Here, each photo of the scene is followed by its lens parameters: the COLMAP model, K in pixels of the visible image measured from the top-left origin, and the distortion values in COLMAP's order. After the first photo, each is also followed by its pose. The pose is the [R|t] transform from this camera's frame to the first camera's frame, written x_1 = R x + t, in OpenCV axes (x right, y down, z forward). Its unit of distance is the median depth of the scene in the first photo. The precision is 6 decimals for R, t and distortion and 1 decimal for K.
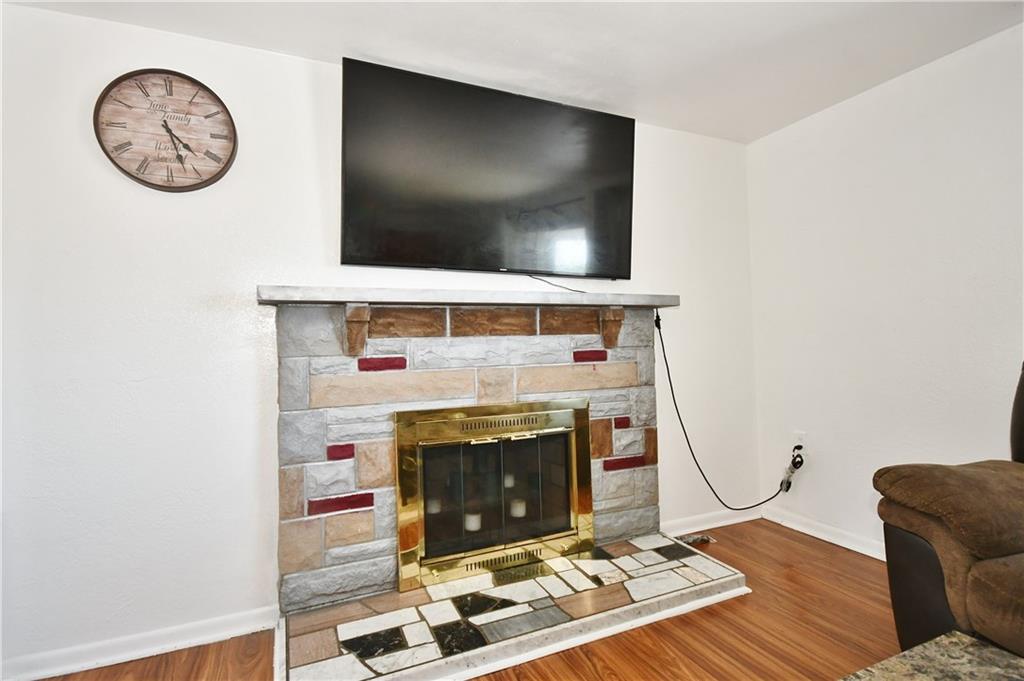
lens RADIAL K [[473.7, 0, 512.0], [0, 473.7, 340.5], [0, 0, 1]] dist [-0.001733, 0.000024]
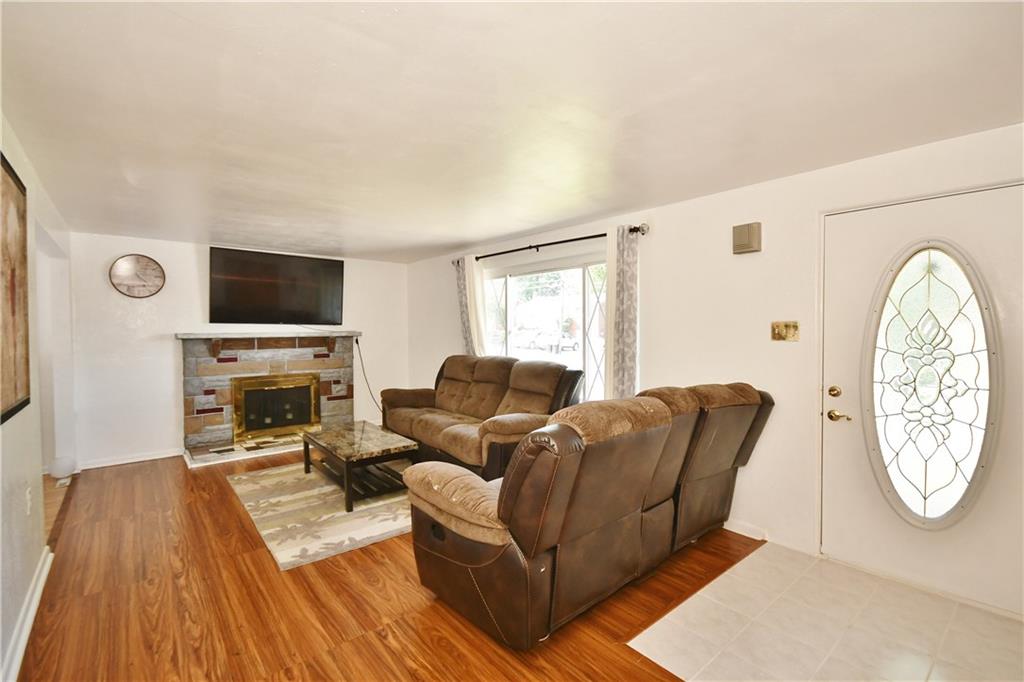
lens RADIAL K [[469.0, 0, 534.4], [0, 469.0, 340.9], [0, 0, 1]] dist [0.000105, 0.000178]
pose [[0.960668, 0.012301, 0.277428, 0.655263], [-0.023894, 0.998975, 0.038446, -0.199985], [-0.276671, -0.043563, 0.959977, -2.013482]]
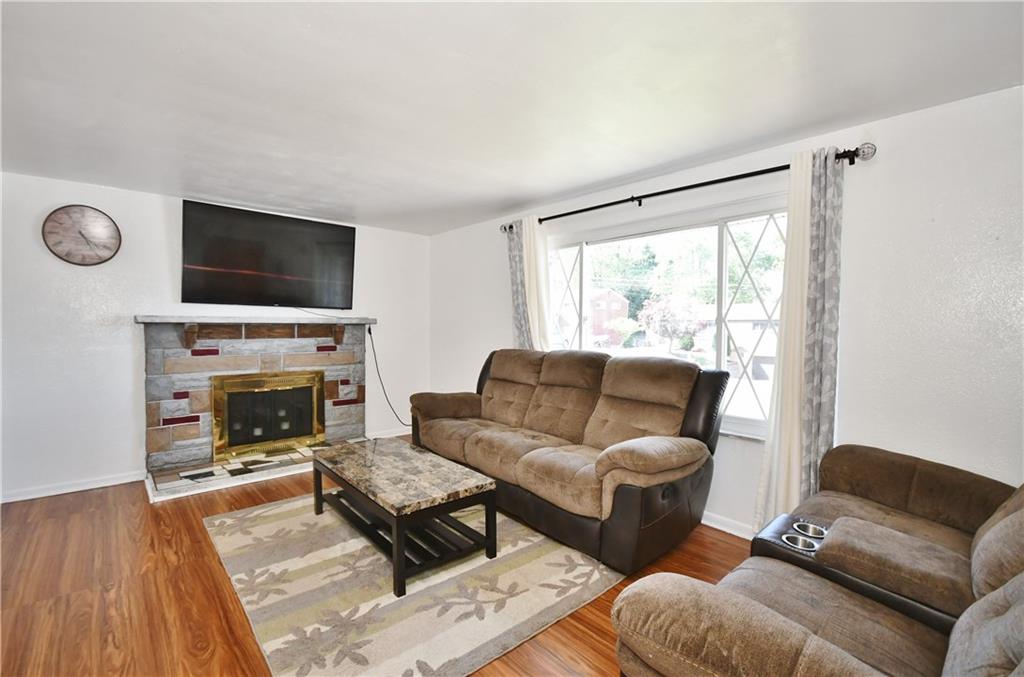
lens RADIAL K [[458.3, 0, 512.0], [0, 458.3, 338.5], [0, 0, 1]] dist [0.001881, -0.005485]
pose [[0.957148, 0.021105, 0.288828, 0.410391], [-0.033852, 0.998657, 0.039209, -0.129220], [-0.287613, -0.047307, 0.956578, -1.233309]]
